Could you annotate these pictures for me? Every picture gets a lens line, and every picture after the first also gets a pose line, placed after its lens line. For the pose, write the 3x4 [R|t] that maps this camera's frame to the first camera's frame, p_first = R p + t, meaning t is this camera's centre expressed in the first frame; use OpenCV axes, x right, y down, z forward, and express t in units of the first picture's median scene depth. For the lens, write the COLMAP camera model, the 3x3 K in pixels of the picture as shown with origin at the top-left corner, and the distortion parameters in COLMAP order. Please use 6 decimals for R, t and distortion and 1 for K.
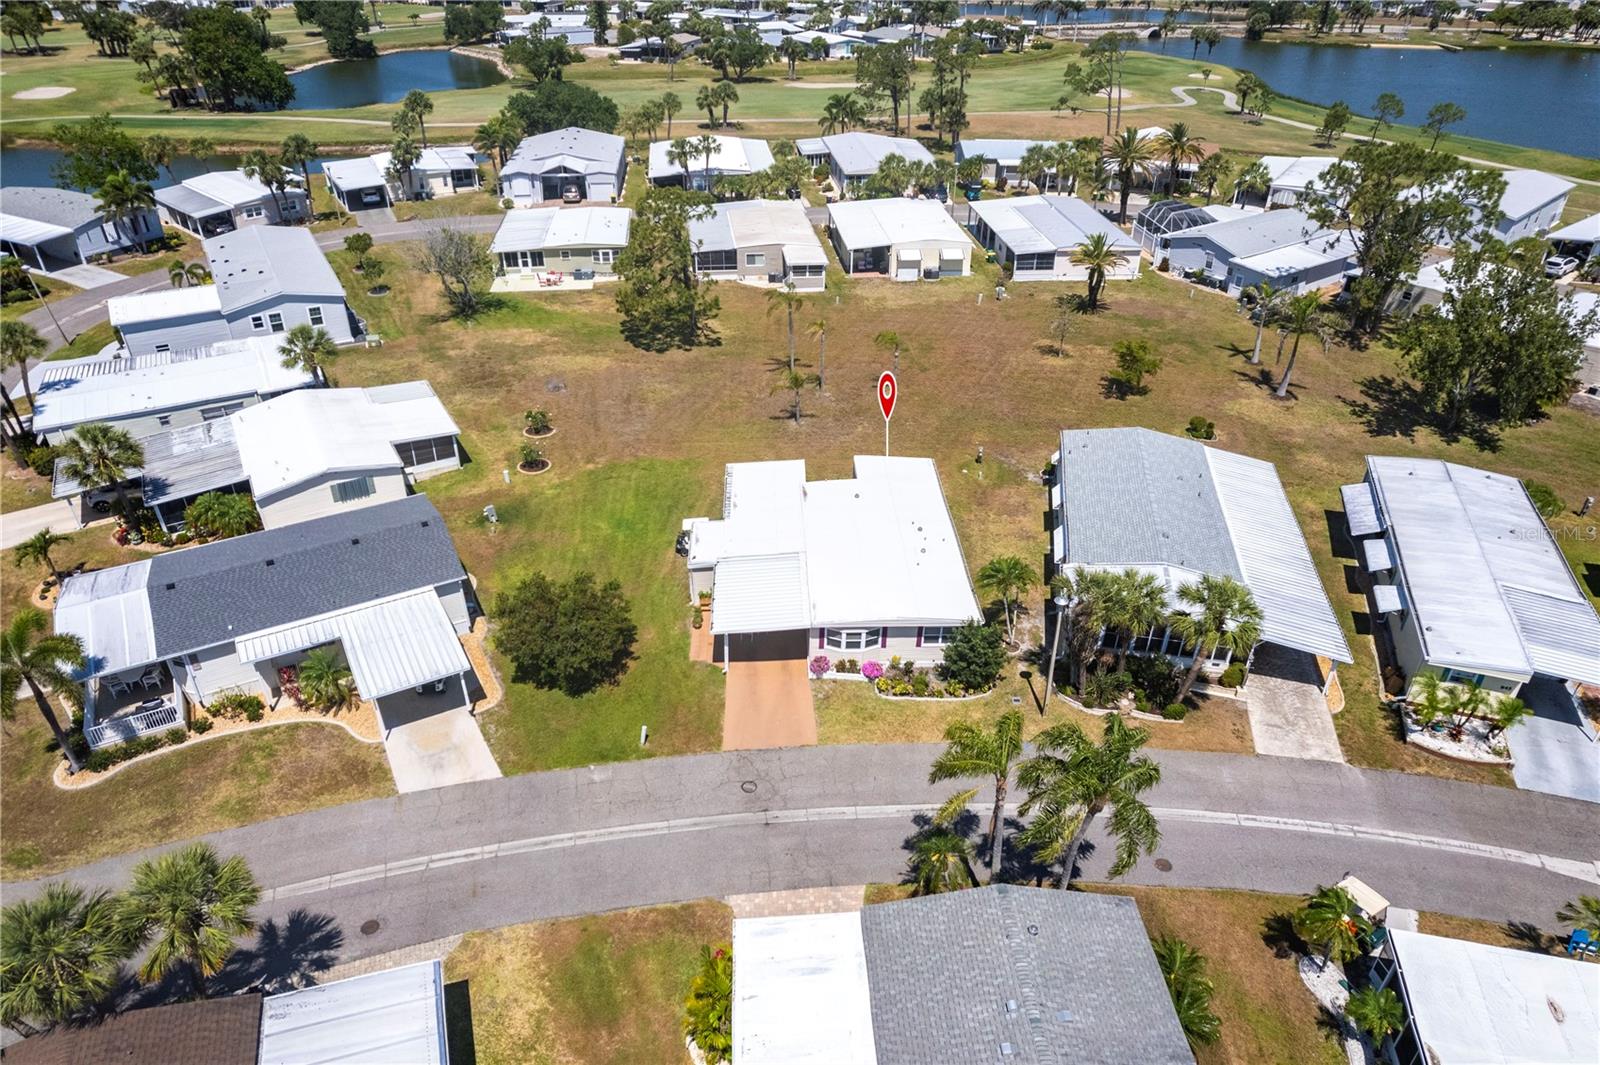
lens RADIAL K [[1014.1, 0, 800.0], [0, 1014.1, 532.5], [0, 0, 1]] dist [-0.073762, 0.067822]
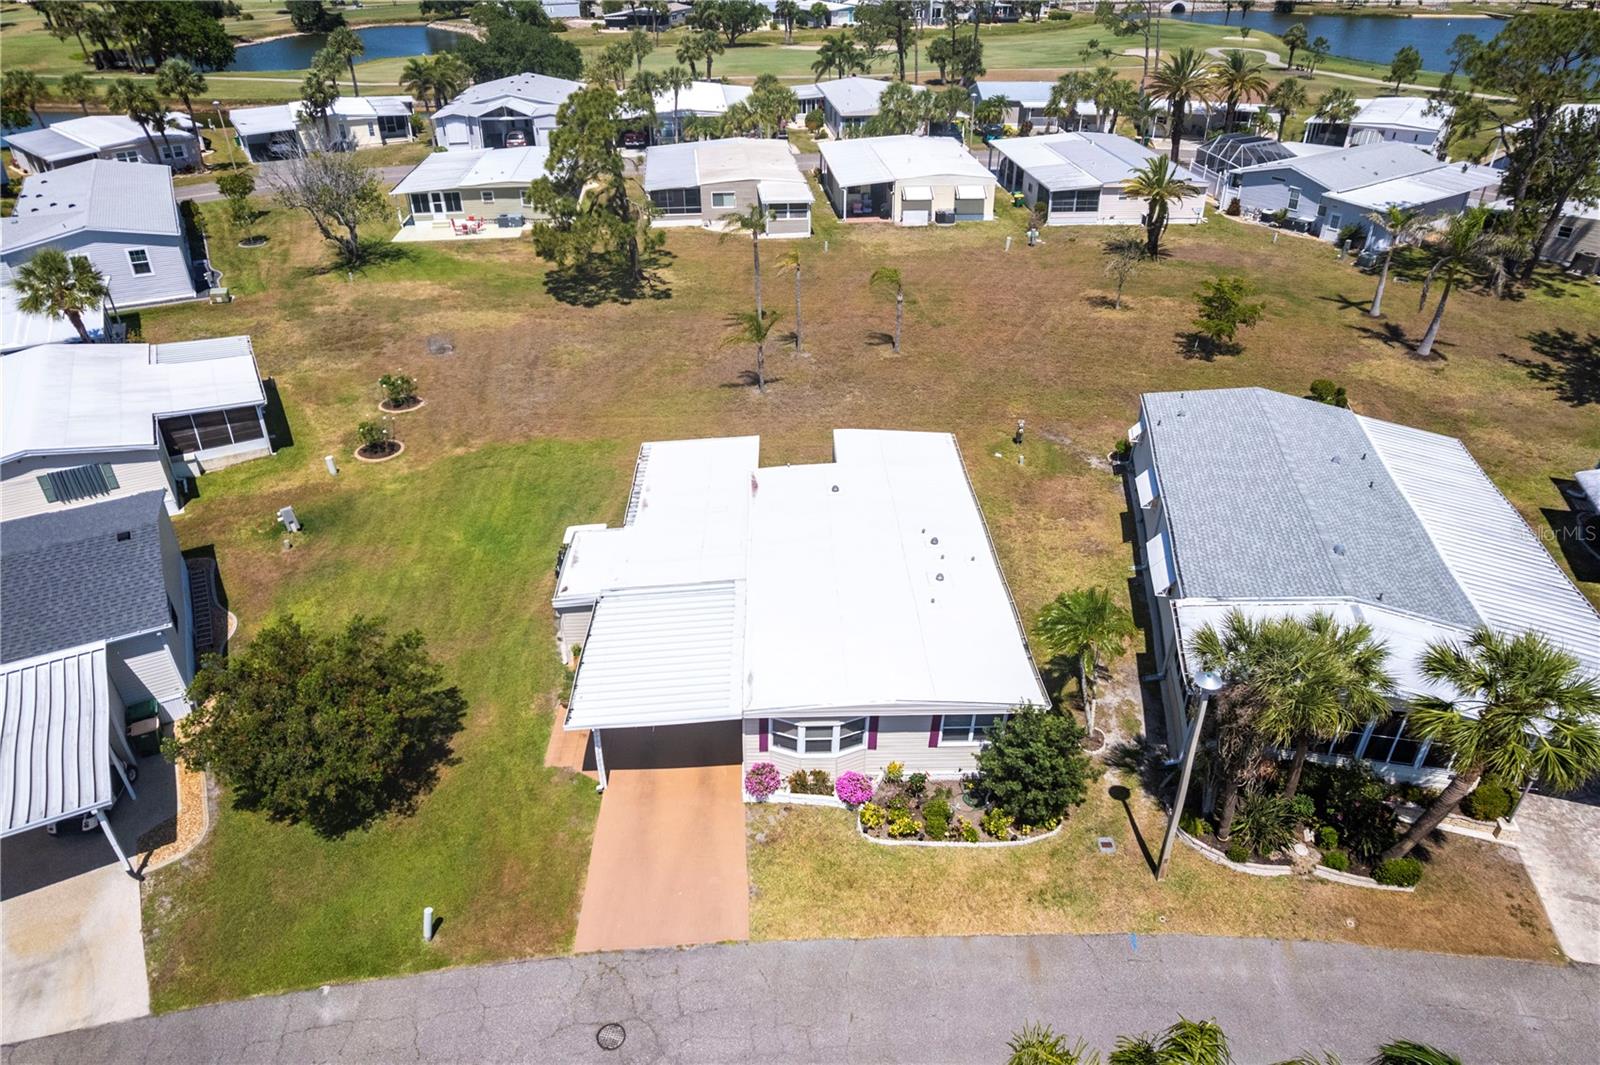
lens RADIAL K [[1014.1, 0, 800.0], [0, 1014.1, 532.5], [0, 0, 1]] dist [-0.073762, 0.067822]
pose [[0.999941, -0.003568, -0.010302, 0.031343], [0.003513, 0.999979, -0.005382, -0.004103], [0.010321, 0.005346, 0.999932, 0.279798]]
